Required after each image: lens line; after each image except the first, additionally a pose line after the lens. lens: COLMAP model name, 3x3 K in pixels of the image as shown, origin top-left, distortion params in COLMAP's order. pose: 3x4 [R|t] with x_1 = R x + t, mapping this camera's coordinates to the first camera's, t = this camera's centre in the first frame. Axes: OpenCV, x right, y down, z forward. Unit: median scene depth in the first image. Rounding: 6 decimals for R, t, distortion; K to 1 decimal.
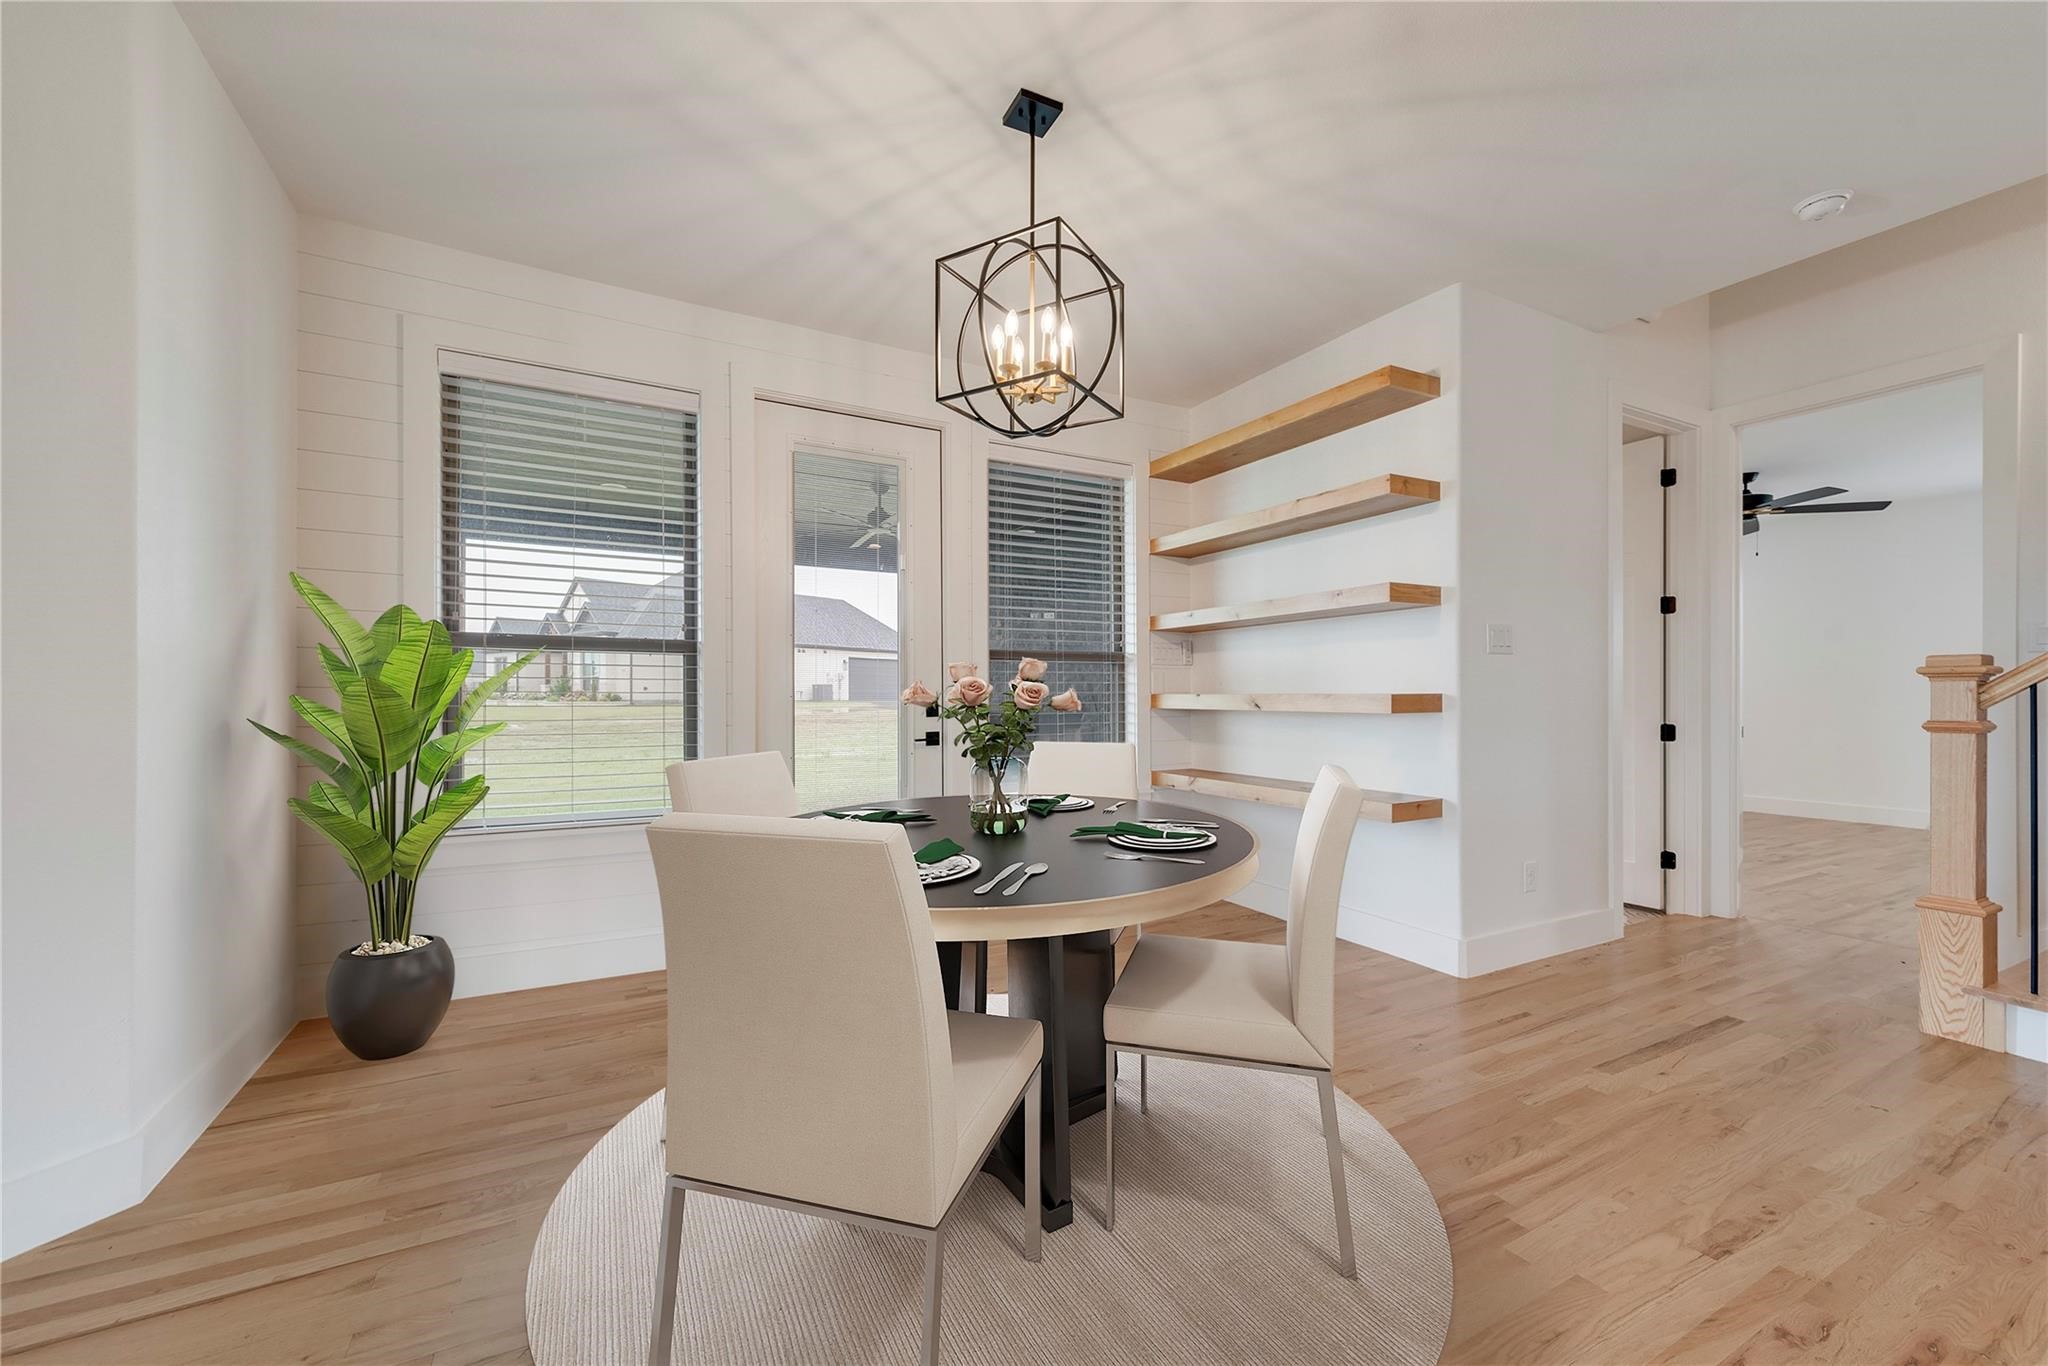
lens RADIAL K [[813.8, 0, 1020.7], [0, 813.8, 696.4], [0, 0, 1]] dist [-0.000070, 0.000061]
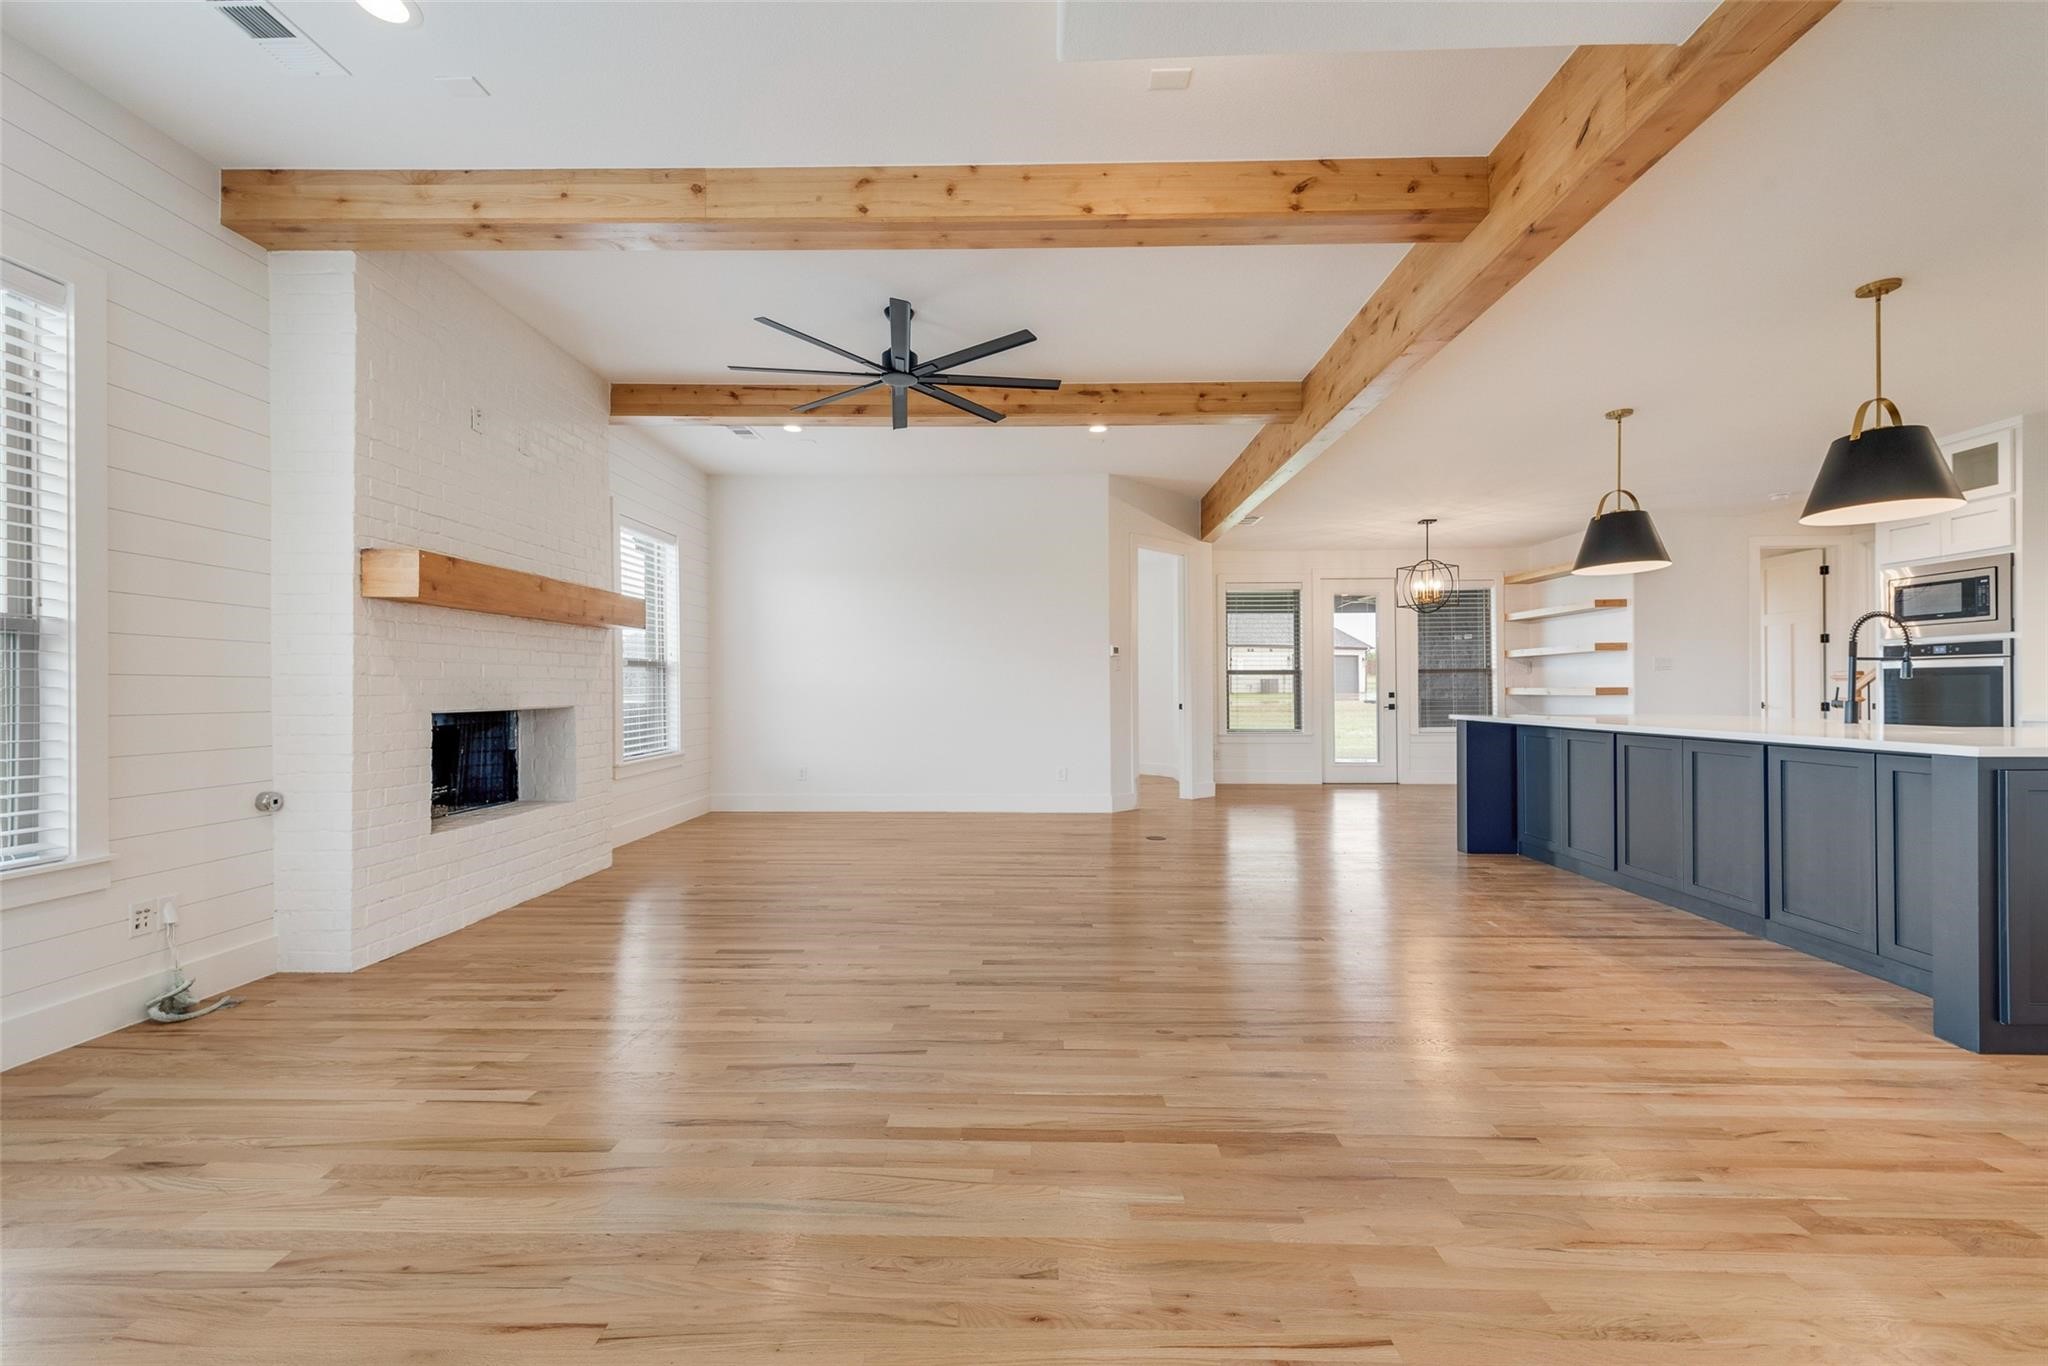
lens RADIAL K [[799.5, 0, 1024.5], [0, 799.5, 688.2], [0, 0, 1]] dist [0.024364, -0.012141]
pose [[0.869117, -0.006343, -0.494566, 0.186010], [0.005854, 0.999980, -0.002538, -0.006620], [0.494572, -0.000689, 0.869137, -2.429333]]
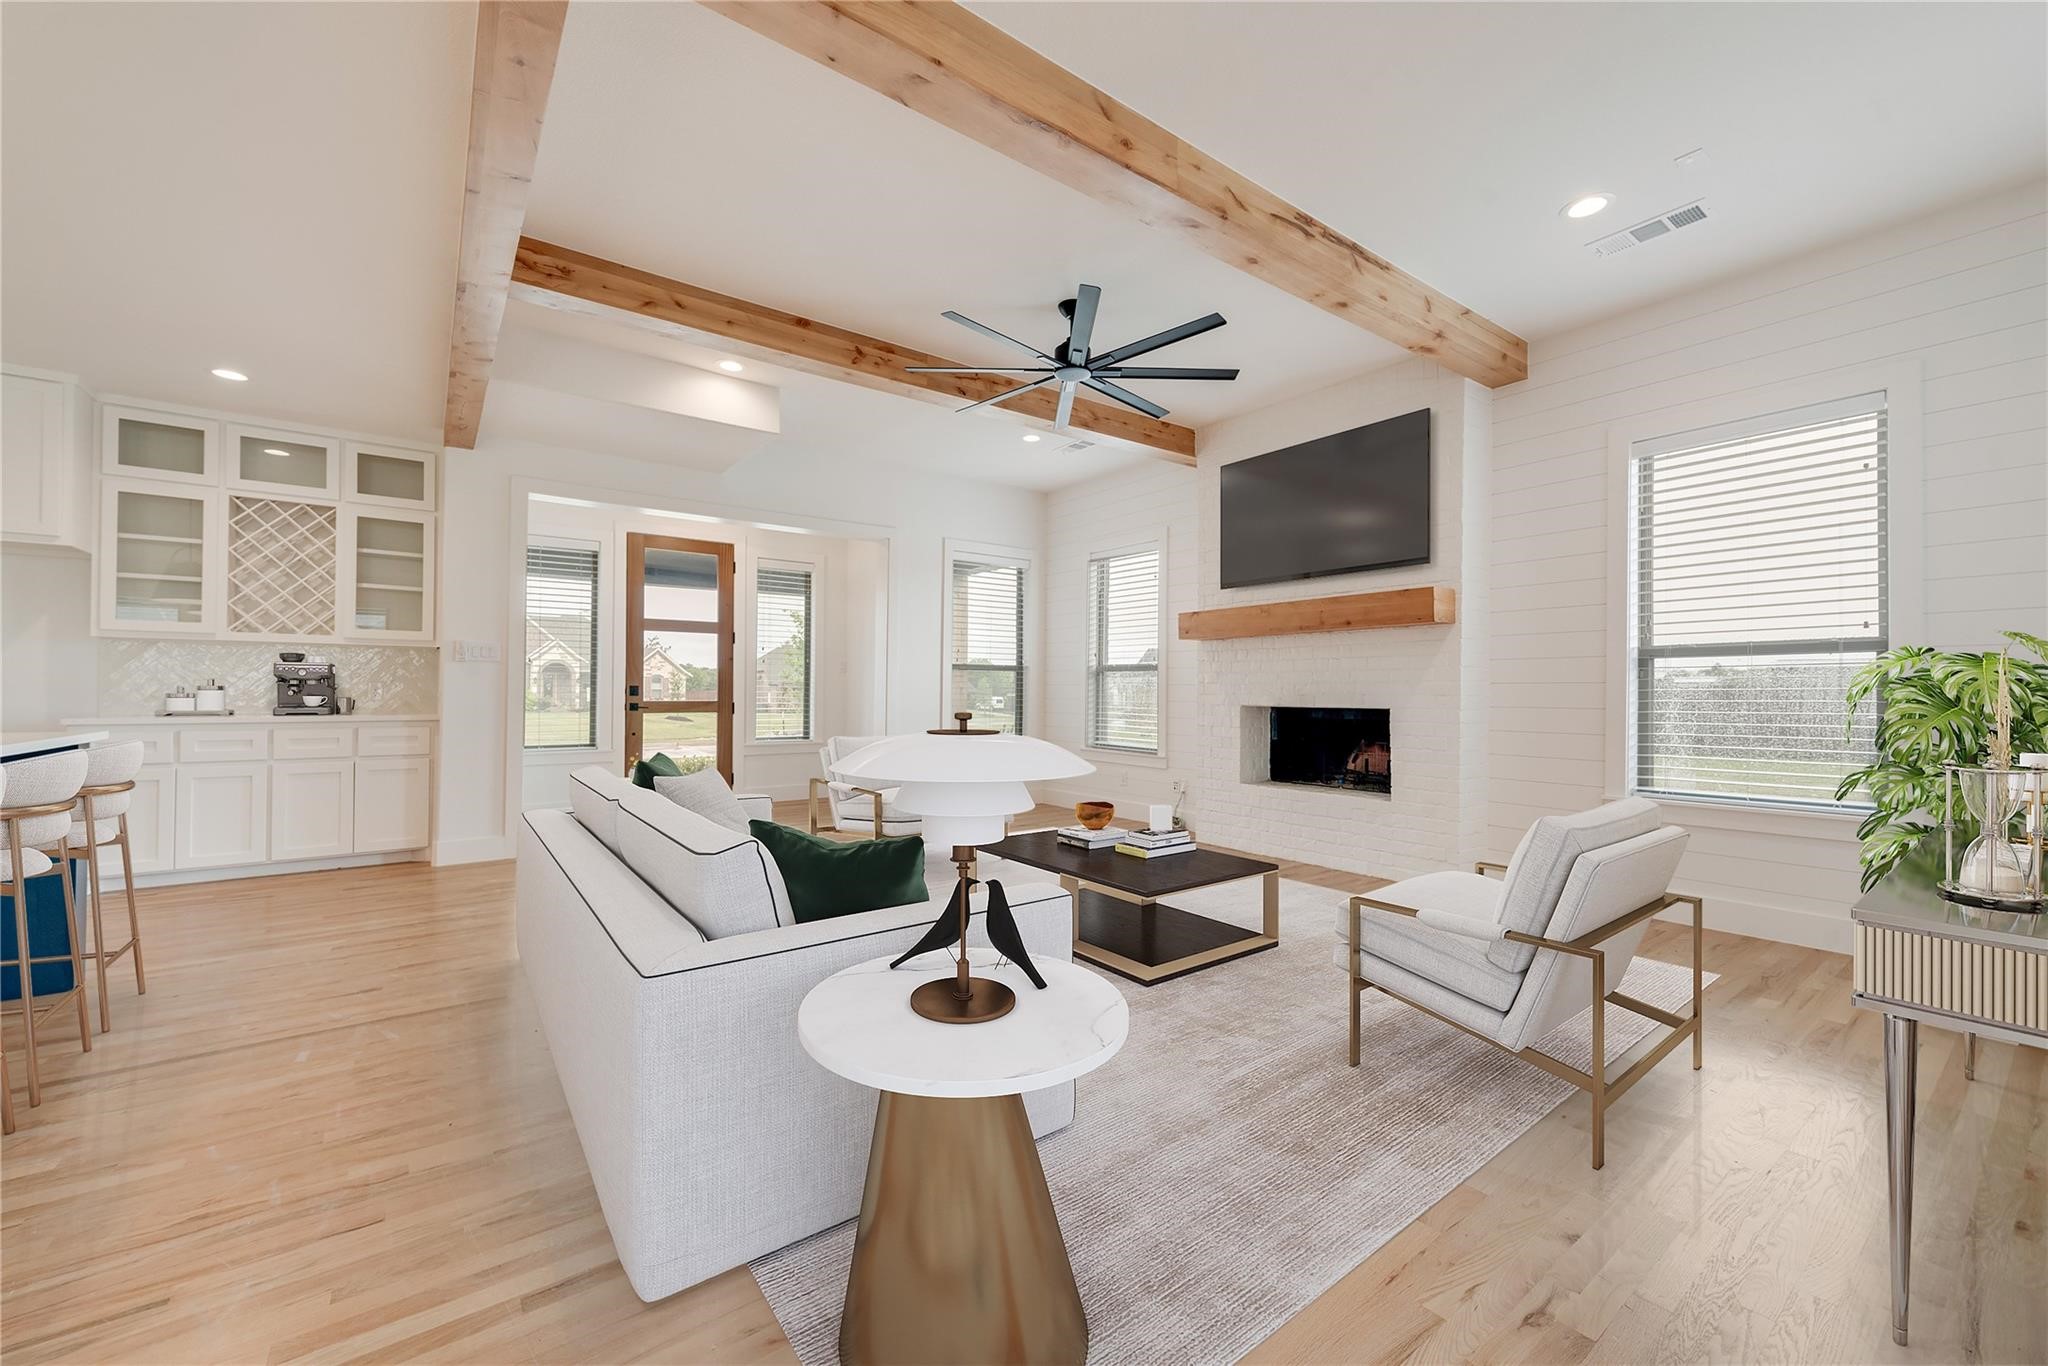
lens RADIAL K [[802.3, 0, 1022.3], [0, 802.3, 687.9], [0, 0, 1]] dist [0.014492, -0.004219]
pose [[-0.988638, -0.008092, -0.150097, -0.467323], [-0.007169, 0.999952, -0.006692, -0.001532], [0.150144, -0.005540, -0.988649, 0.271386]]
